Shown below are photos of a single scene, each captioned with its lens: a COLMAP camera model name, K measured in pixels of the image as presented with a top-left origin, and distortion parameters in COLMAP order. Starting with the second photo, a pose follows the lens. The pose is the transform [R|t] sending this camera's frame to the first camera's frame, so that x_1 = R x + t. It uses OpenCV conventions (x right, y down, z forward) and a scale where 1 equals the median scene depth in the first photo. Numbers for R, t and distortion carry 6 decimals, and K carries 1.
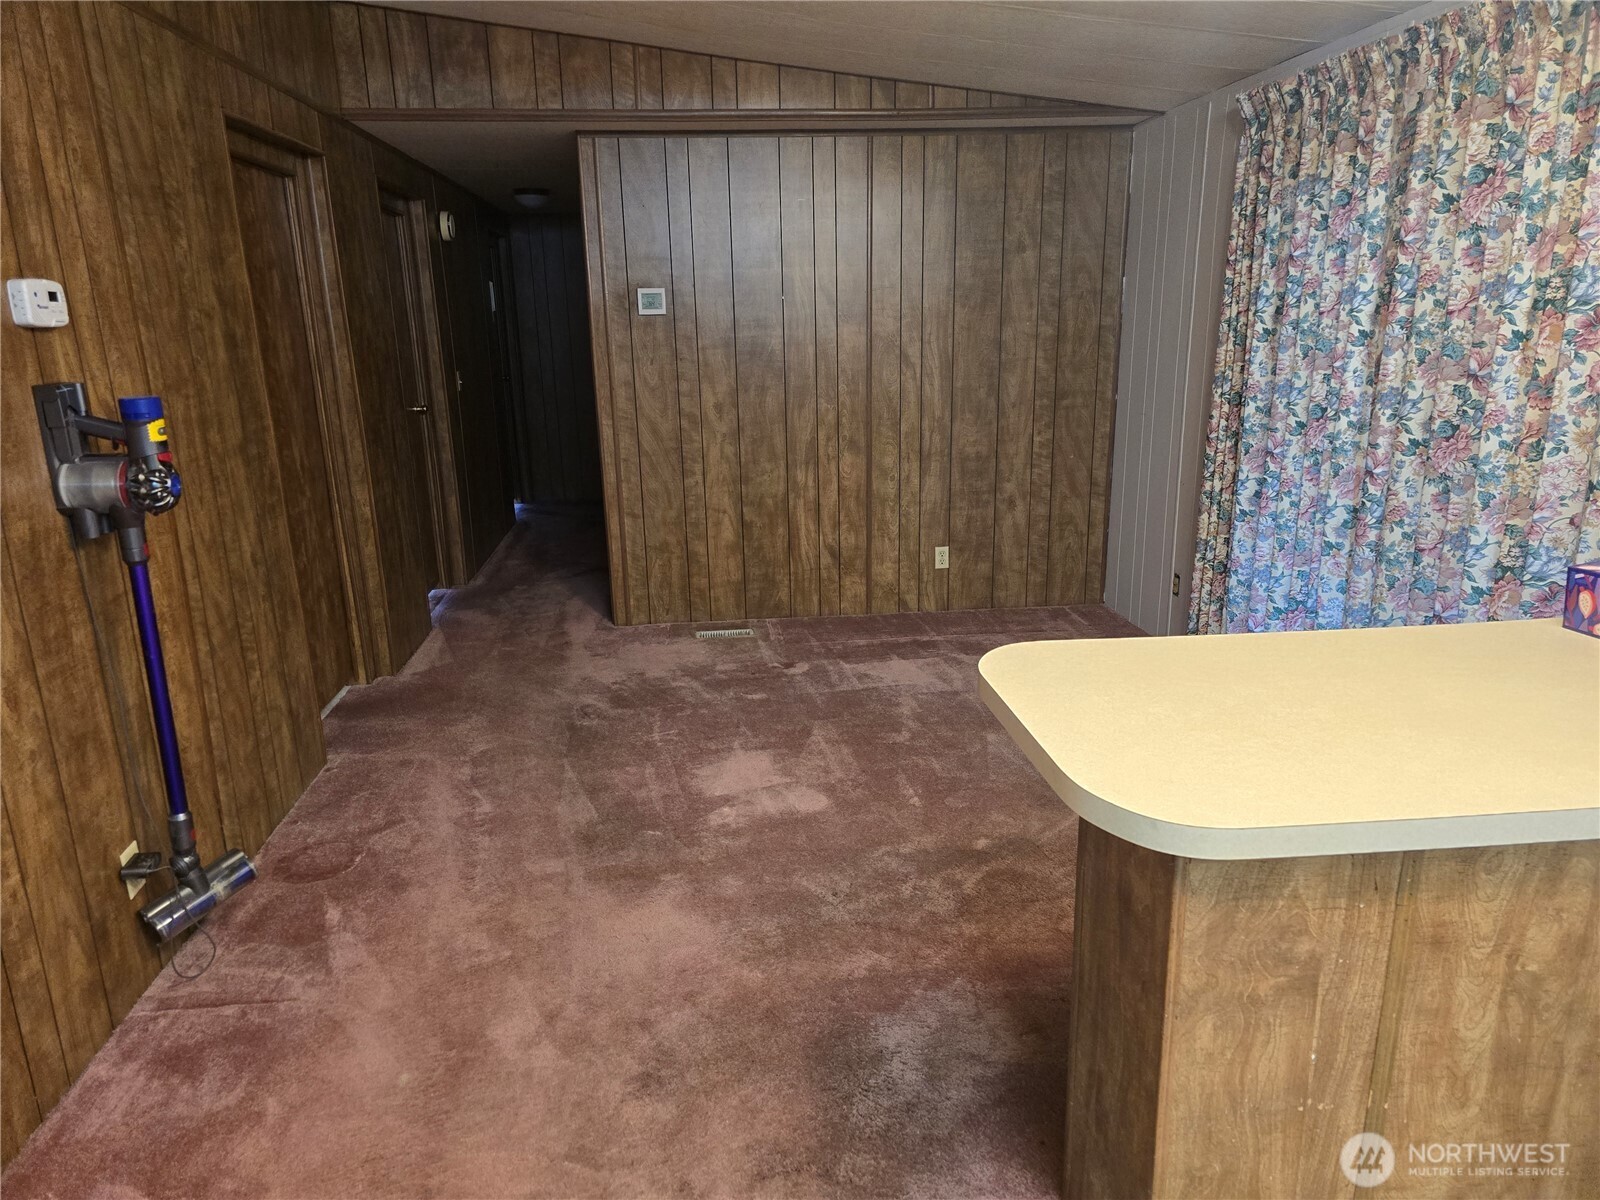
lens RADIAL K [[1056.9, 0, 781.2], [0, 1056.9, 605.7], [0, 0, 1]] dist [0.070348, -0.069745]
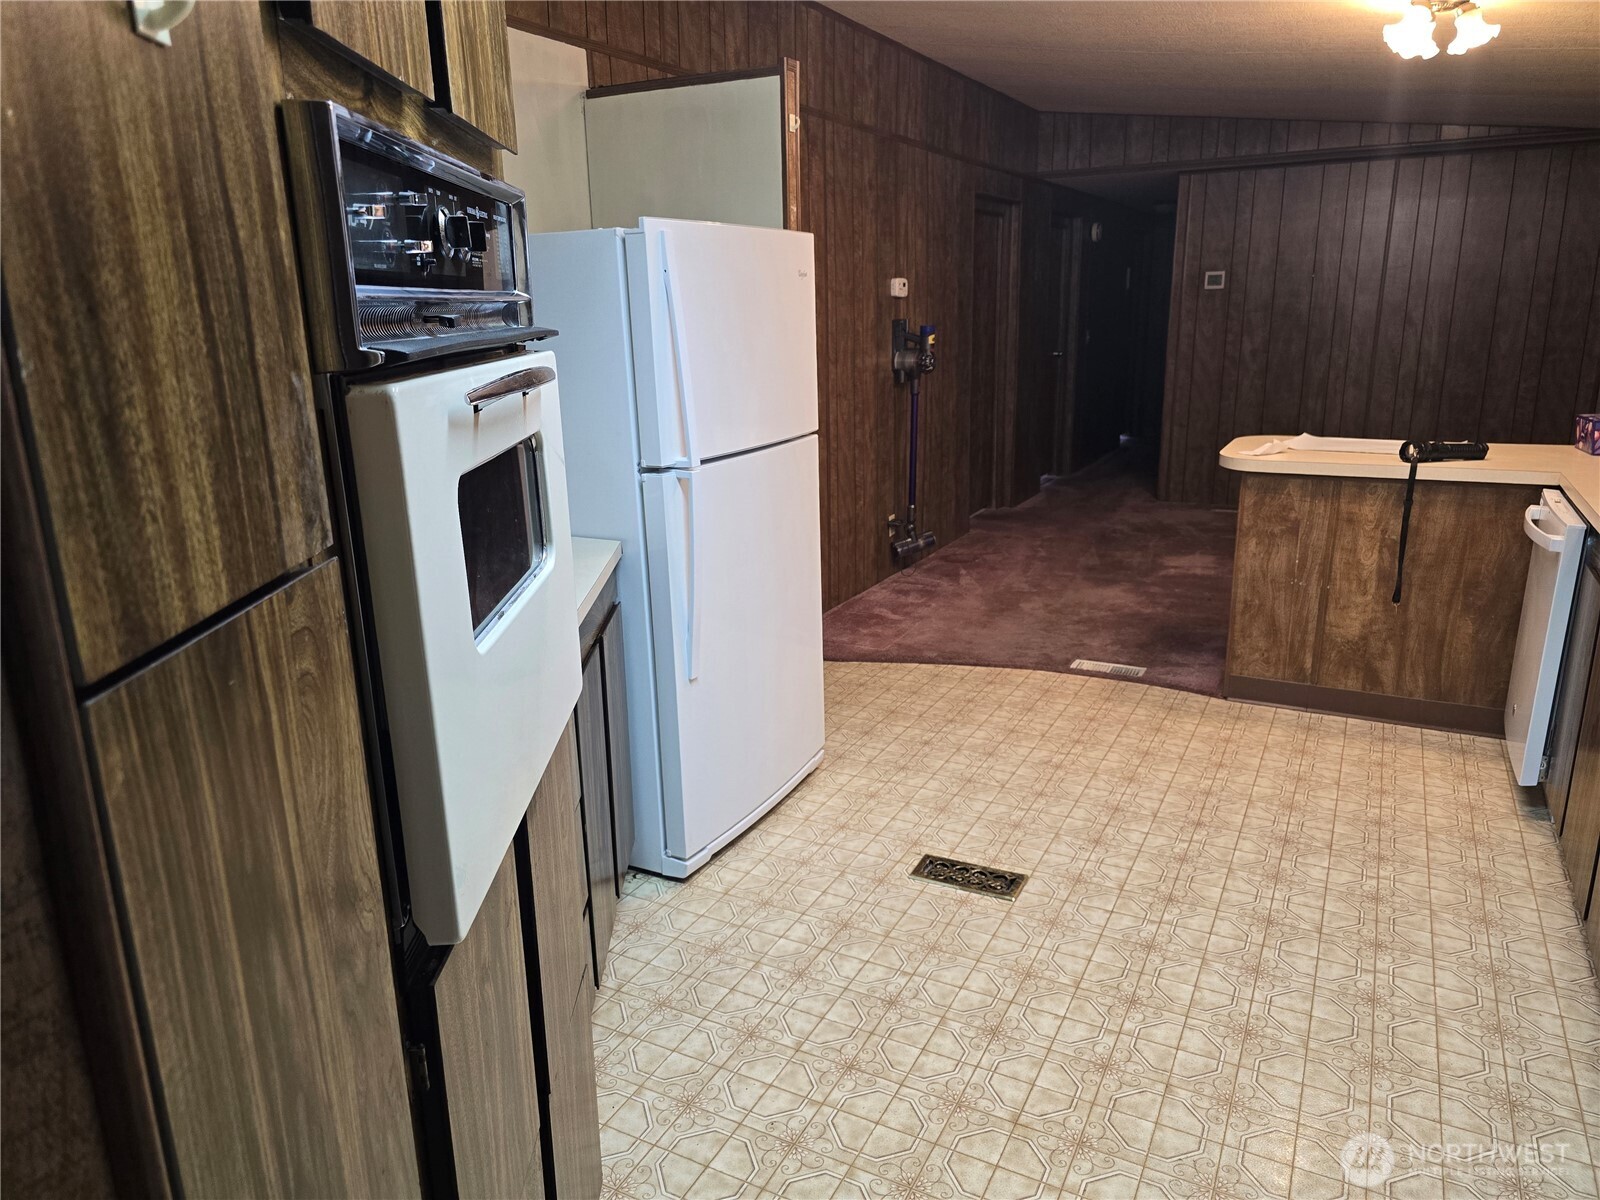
lens RADIAL K [[1071.6, 0, 796.5], [0, 1071.6, 599.1], [0, 0, 1]] dist [0.076033, -0.075426]
pose [[0.832366, 0.149558, -0.533666, 0.335923], [-0.144940, 0.988133, 0.050856, 0.203556], [0.534939, 0.035018, 0.844165, -0.726738]]
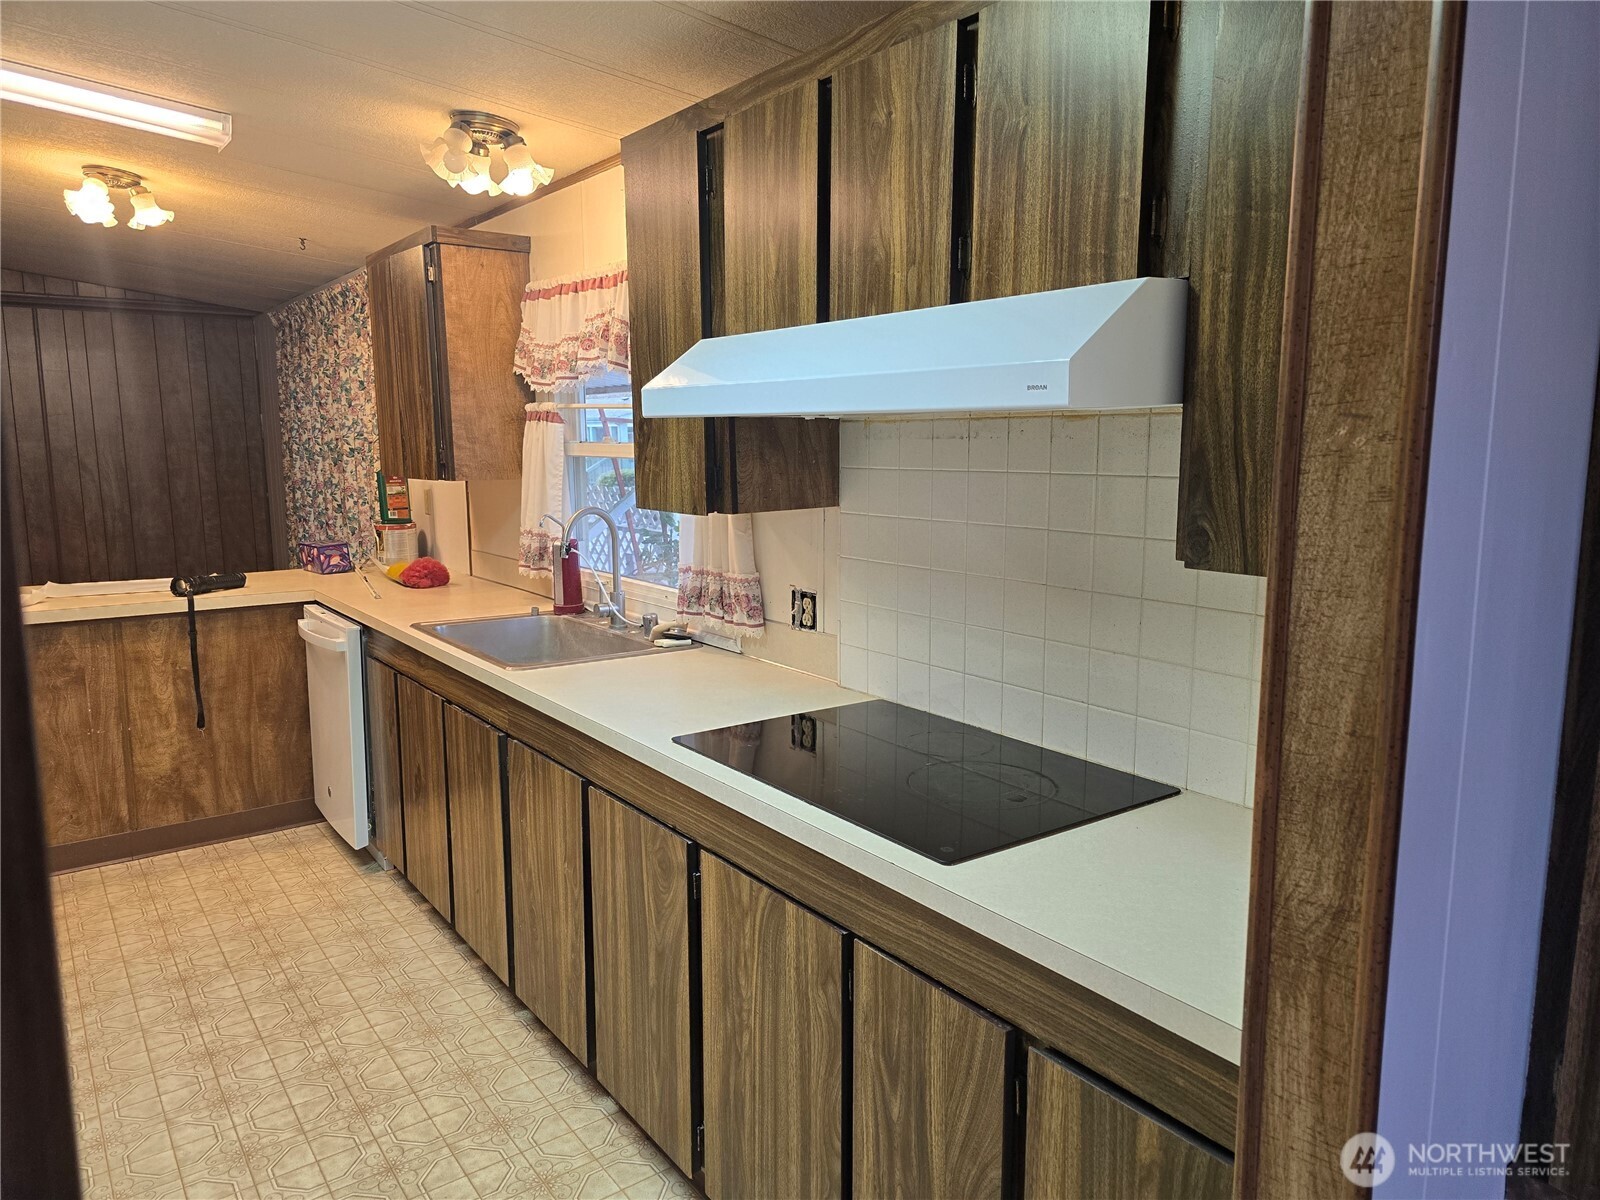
lens RADIAL K [[1089.3, 0, 803.8], [0, 1089.3, 594.3], [0, 0, 1]] dist [0.034307, -0.002319]
pose [[0.859088, -0.052877, 0.509090, 0.231223], [0.119369, 0.987920, -0.098824, 0.223828], [-0.497714, 0.145668, 0.855021, -0.801118]]
